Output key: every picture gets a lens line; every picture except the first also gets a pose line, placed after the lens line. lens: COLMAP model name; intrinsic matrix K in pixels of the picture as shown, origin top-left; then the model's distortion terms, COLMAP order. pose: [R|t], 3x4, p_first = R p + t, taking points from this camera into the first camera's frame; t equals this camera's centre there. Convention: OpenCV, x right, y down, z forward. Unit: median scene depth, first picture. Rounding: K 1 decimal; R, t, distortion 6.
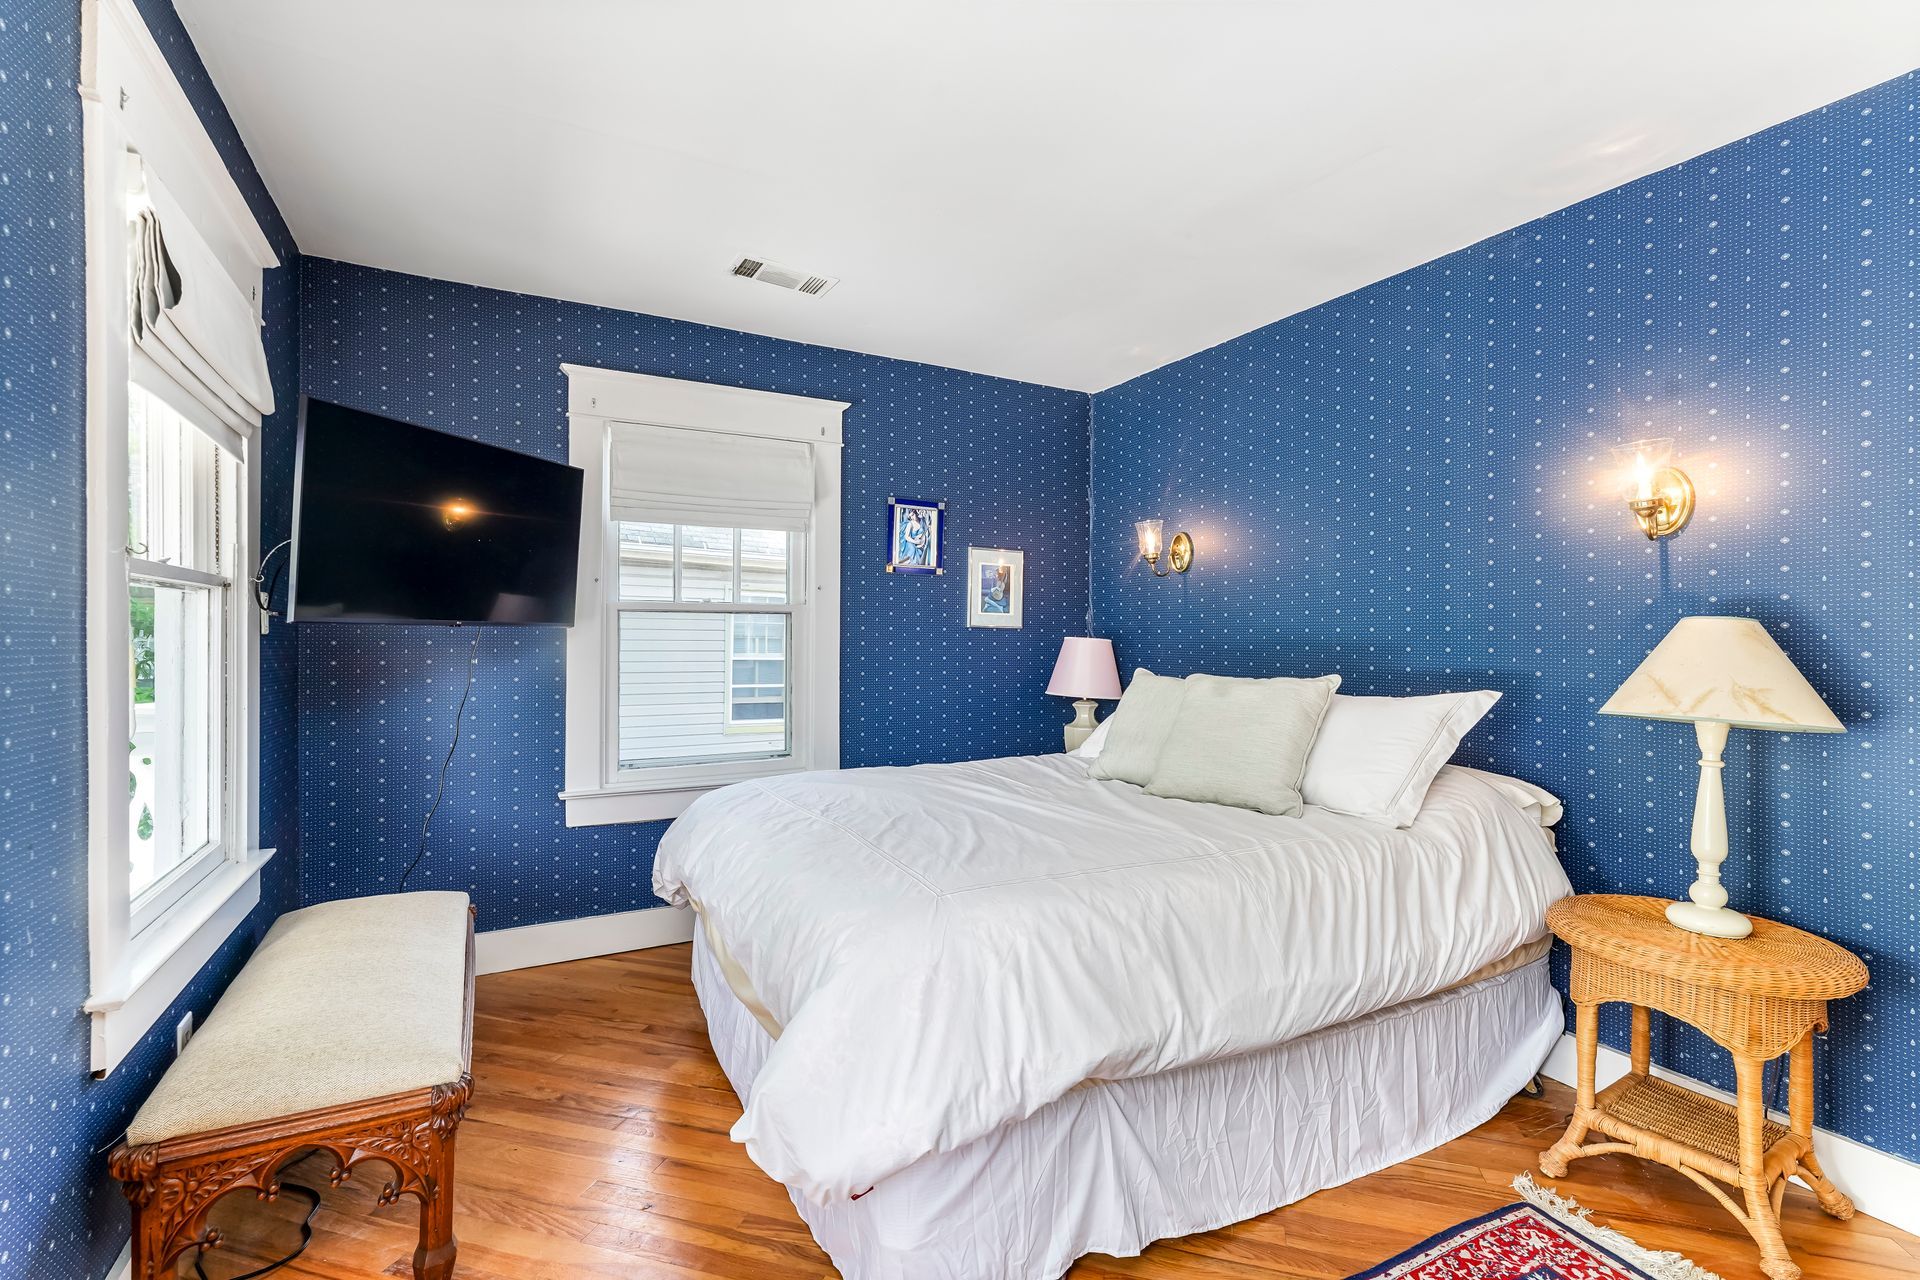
lens RADIAL K [[880.7, 0, 951.2], [0, 880.7, 647.5], [0, 0, 1]] dist [0.005964, 0.000146]
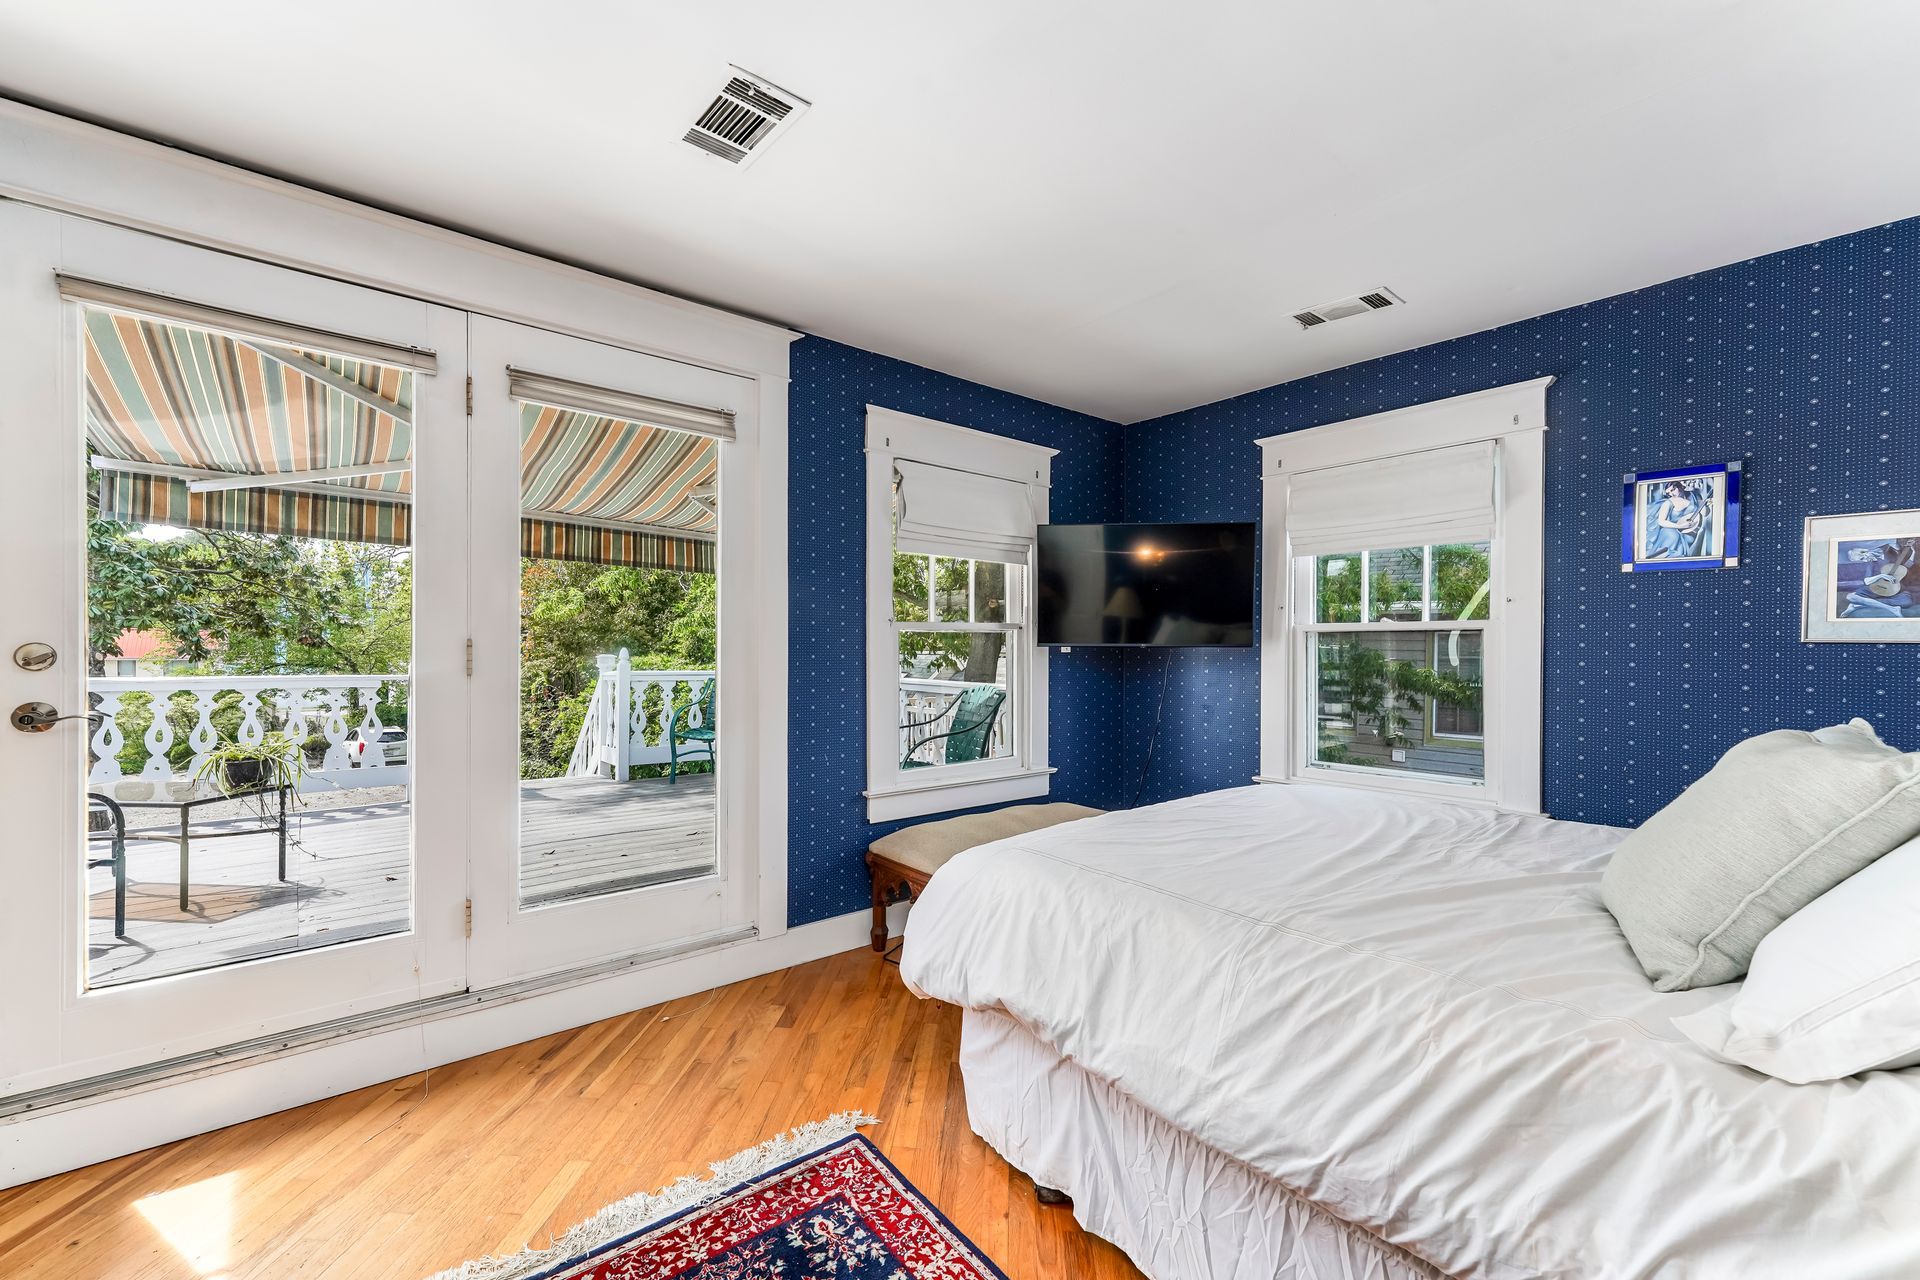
lens RADIAL K [[793.7, 0, 959.2], [0, 793.7, 638.7], [0, 0, 1]] dist [0.003442, 0.001159]
pose [[0.201884, -0.014698, -0.979299, 0.479617], [-0.011478, 0.999783, -0.017371, -0.008627], [0.979342, 0.014747, 0.201672, 0.287321]]
